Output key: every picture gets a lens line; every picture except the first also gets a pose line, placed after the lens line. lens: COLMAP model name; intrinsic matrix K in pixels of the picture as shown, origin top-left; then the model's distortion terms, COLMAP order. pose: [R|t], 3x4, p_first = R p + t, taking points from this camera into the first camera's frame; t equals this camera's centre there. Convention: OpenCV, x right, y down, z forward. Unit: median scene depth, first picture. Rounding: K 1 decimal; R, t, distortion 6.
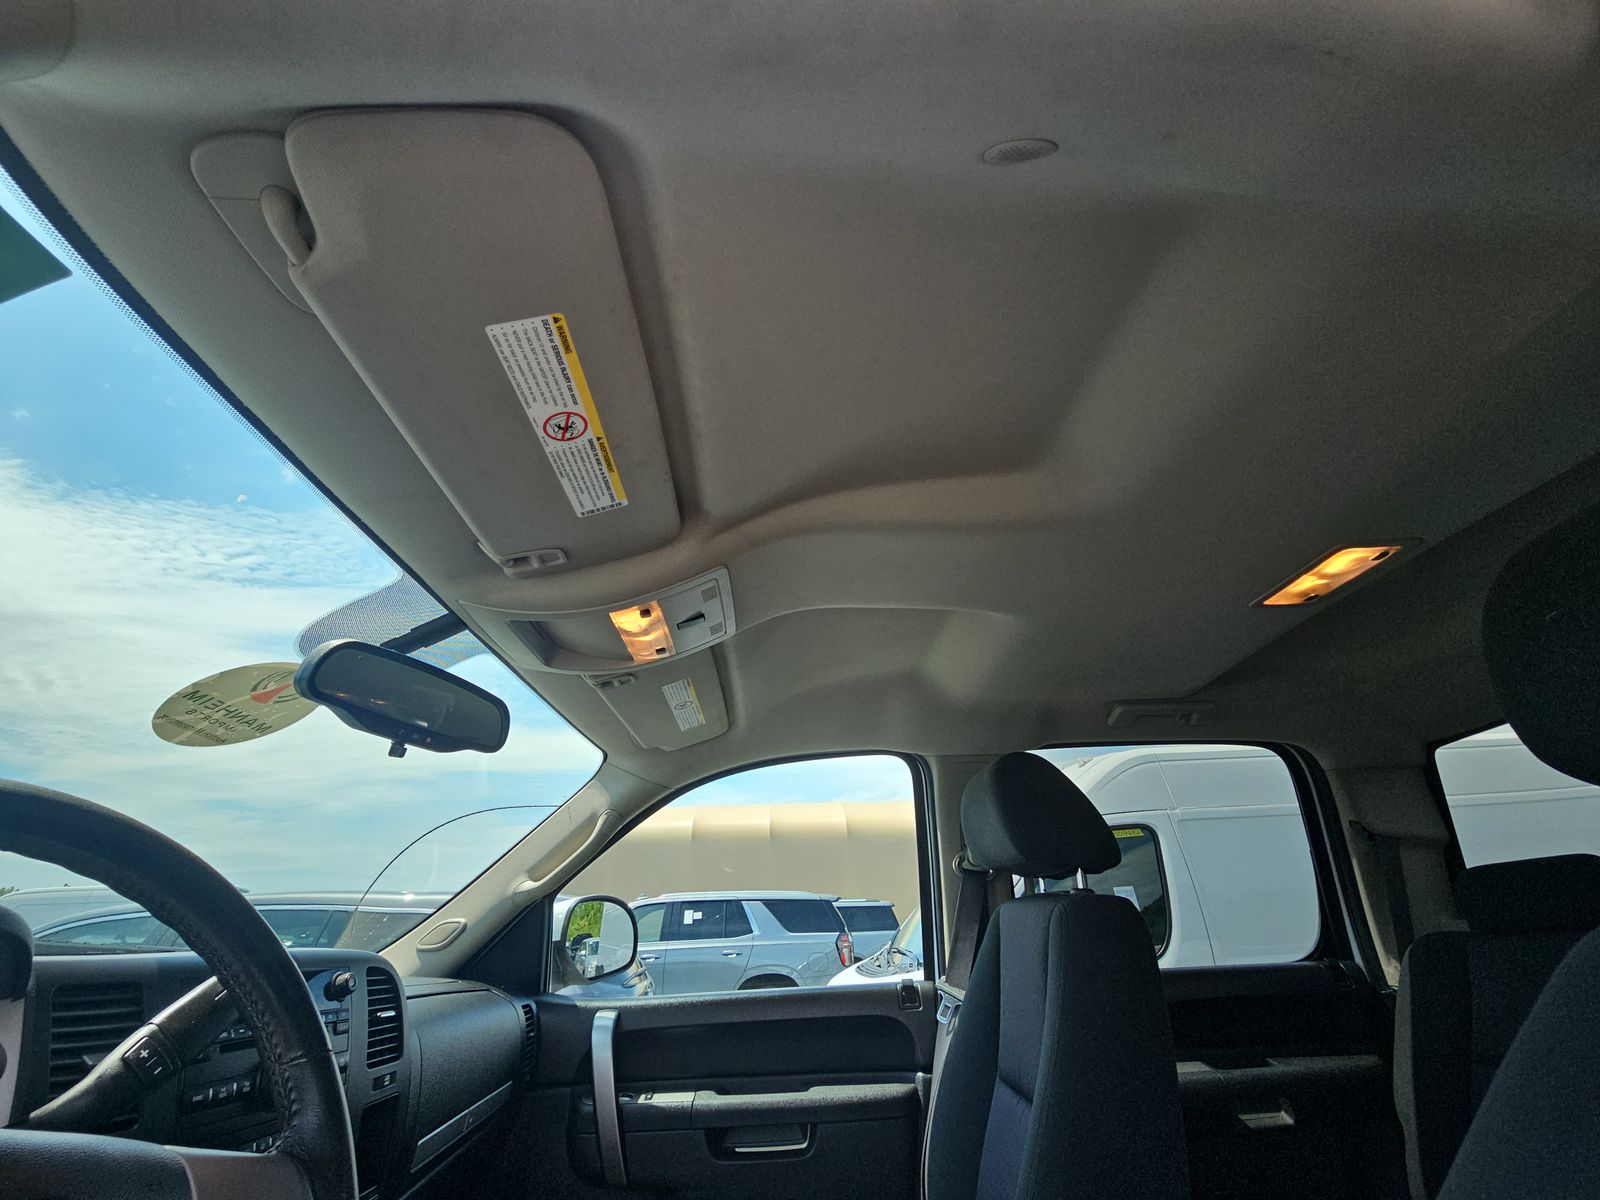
lens RADIAL K [[659.5, 0, 801.1], [0, 659.5, 591.7], [0, 0, 1]] dist [-0.002962, -0.002741]
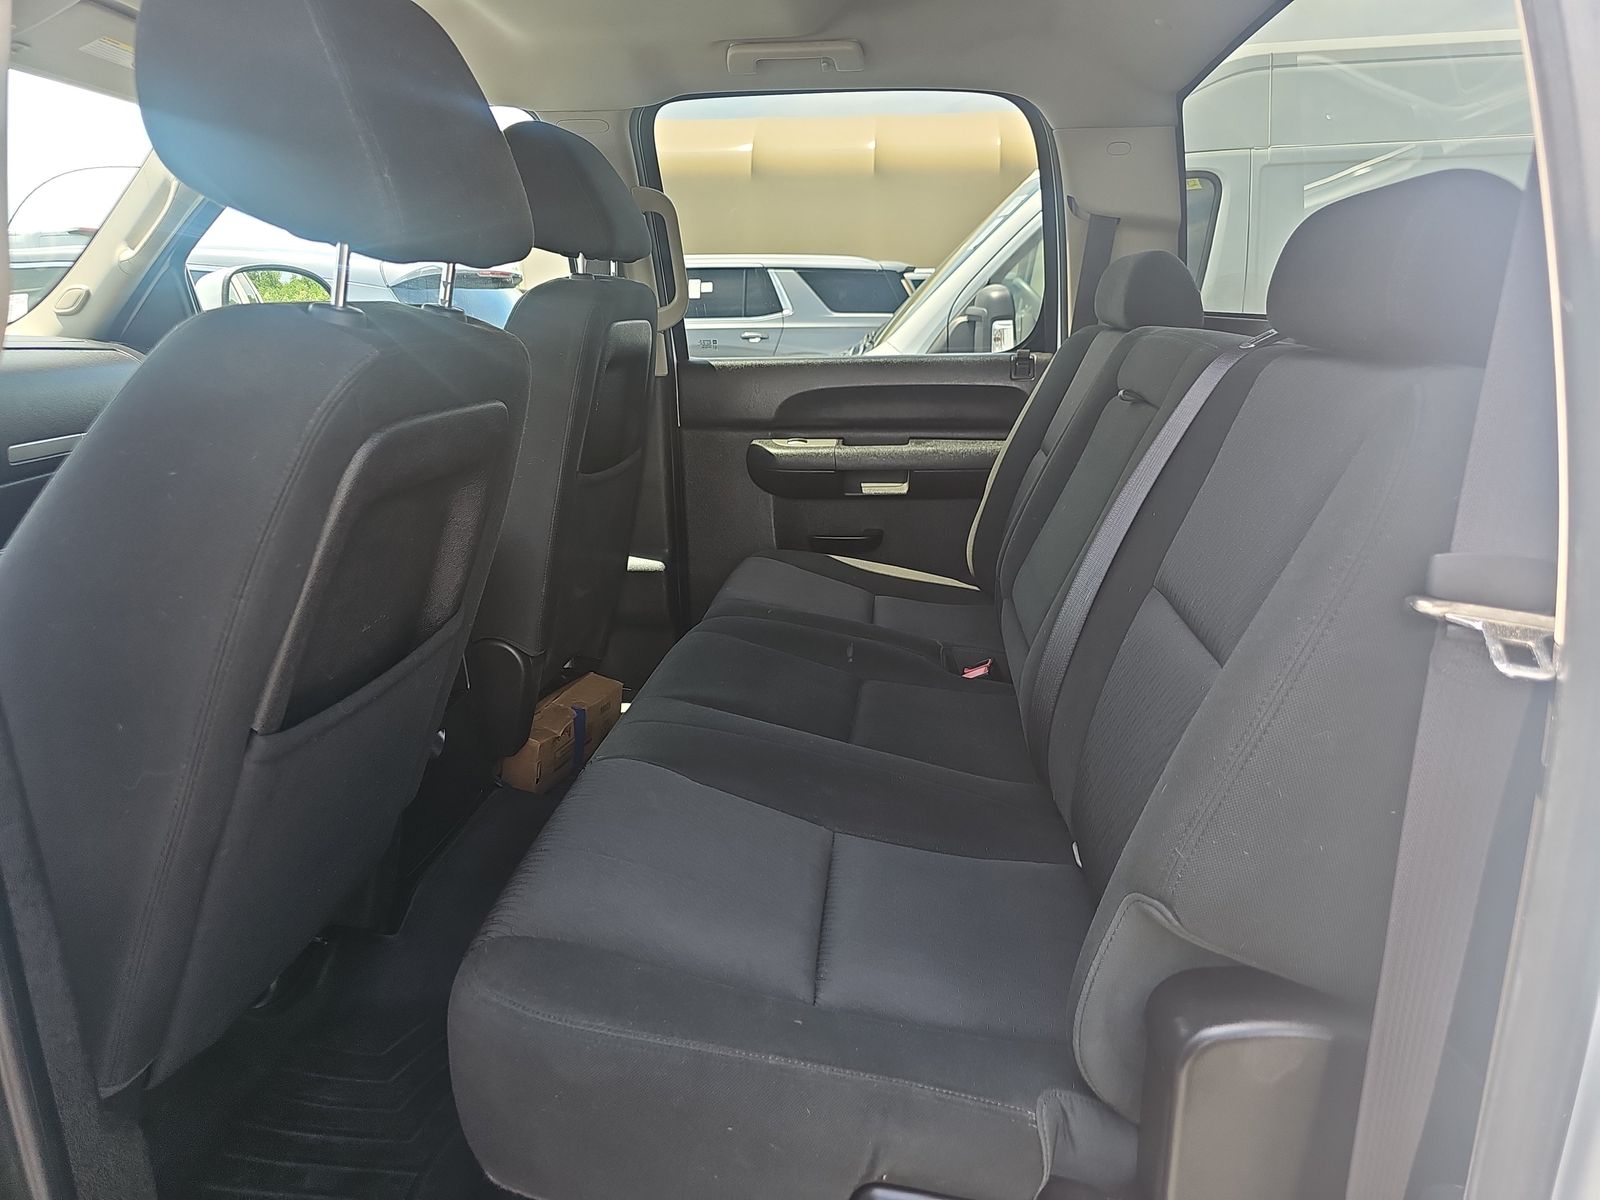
lens RADIAL K [[1058.7, 0, 798.4], [0, 1058.7, 595.2], [0, 0, 1]] dist [0.029853, -0.001707]
pose [[0.989367, 0.057820, -0.133457, 0.795457], [0.047072, 0.740909, 0.669954, -0.189032], [0.137616, -0.669112, 0.730309, -0.341091]]
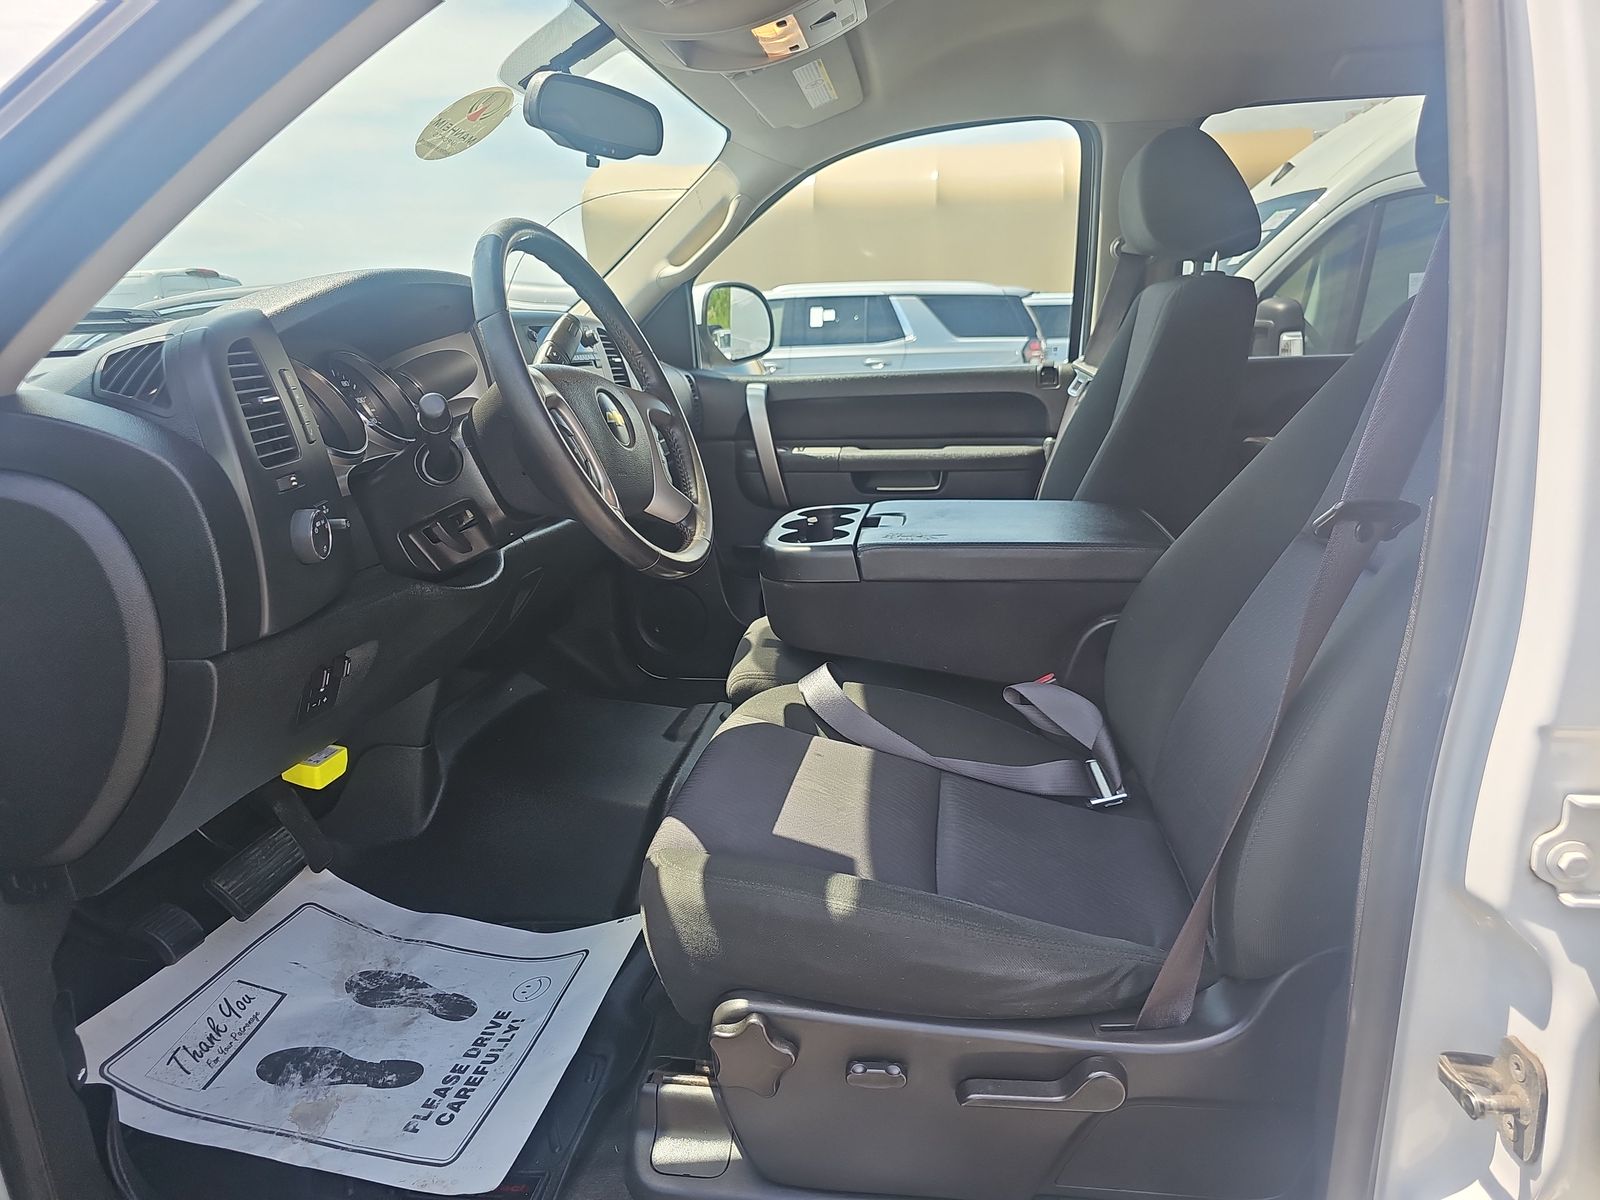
lens RADIAL K [[1058.7, 0, 797.9], [0, 1058.7, 605.6], [0, 0, 1]] dist [0.029853, -0.001707]
pose [[0.986118, 0.048839, -0.158699, 0.065964], [0.067919, 0.753507, 0.653922, -0.226557], [0.151518, -0.655623, 0.739730, -0.528995]]
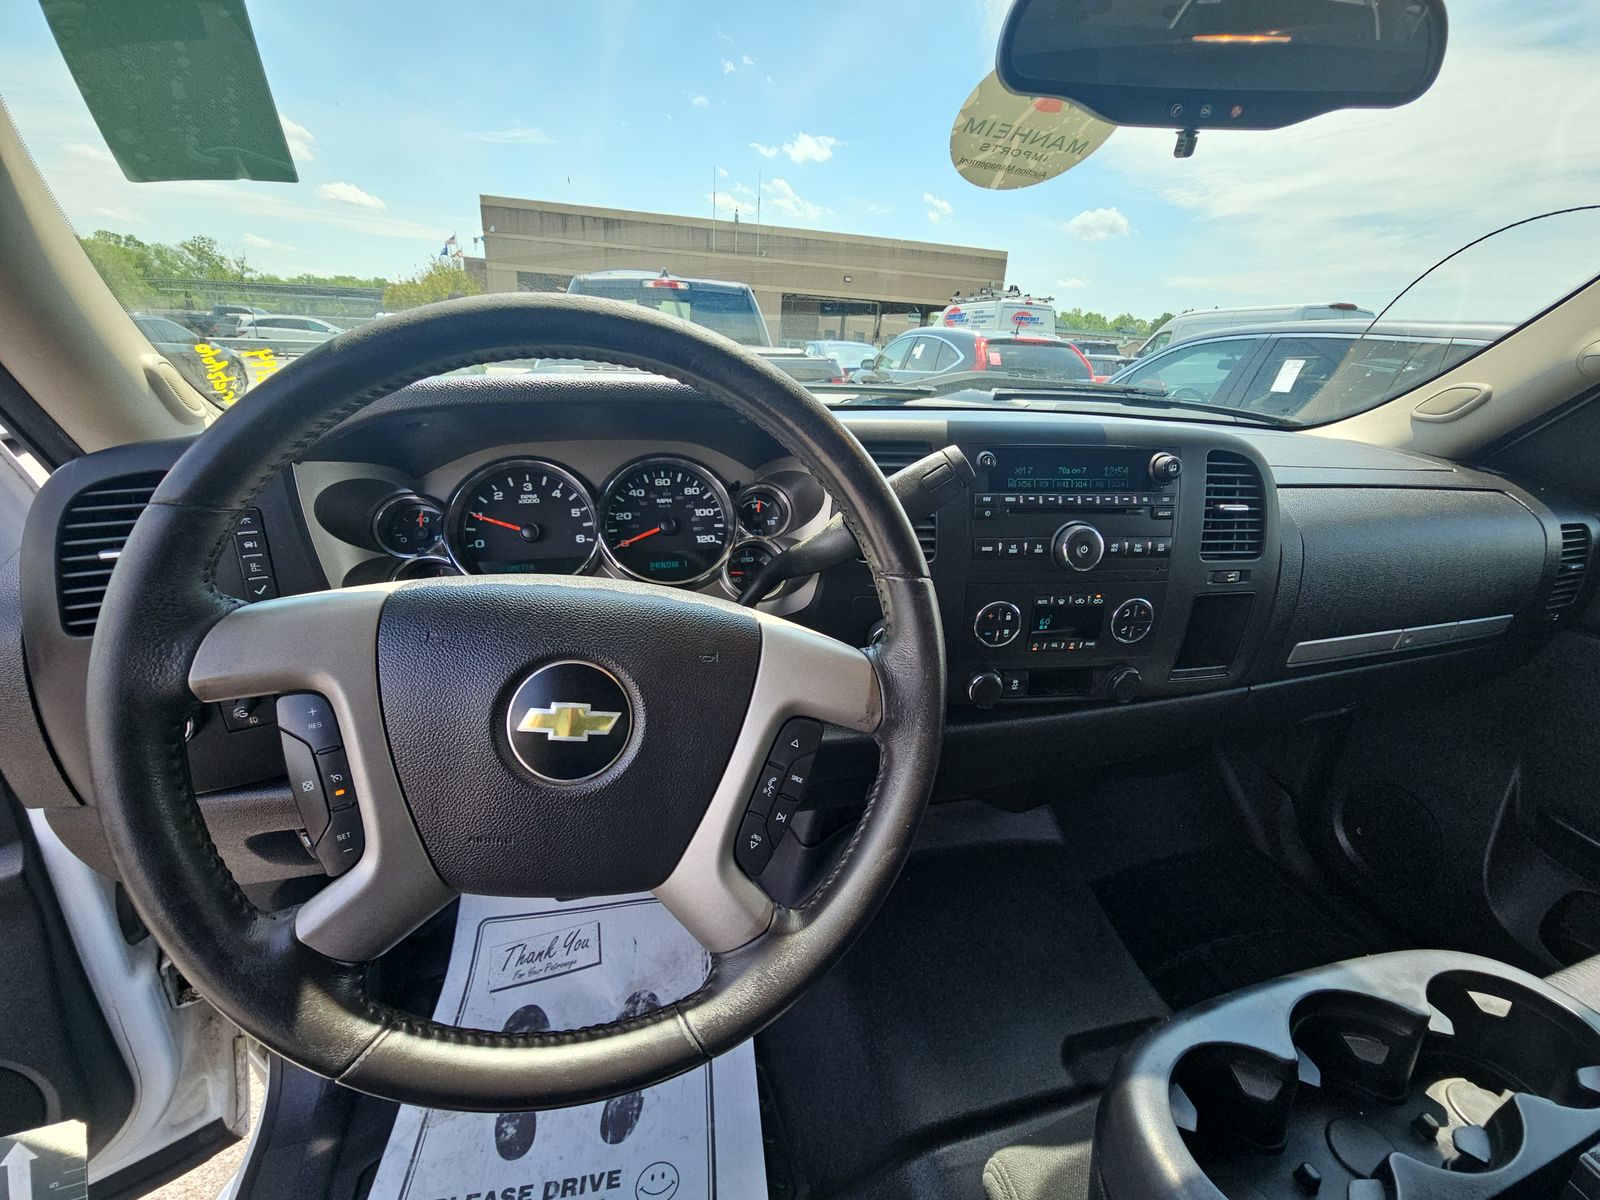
lens RADIAL K [[659.5, 0, 807.8], [0, 659.5, 593.6], [0, 0, 1]] dist [-0.002962, -0.002741]
pose [[0.234334, 0.393086, -0.889141, 0.003972], [0.394869, 0.797276, 0.456541, 0.087412], [0.888350, -0.458077, 0.031612, 0.267245]]
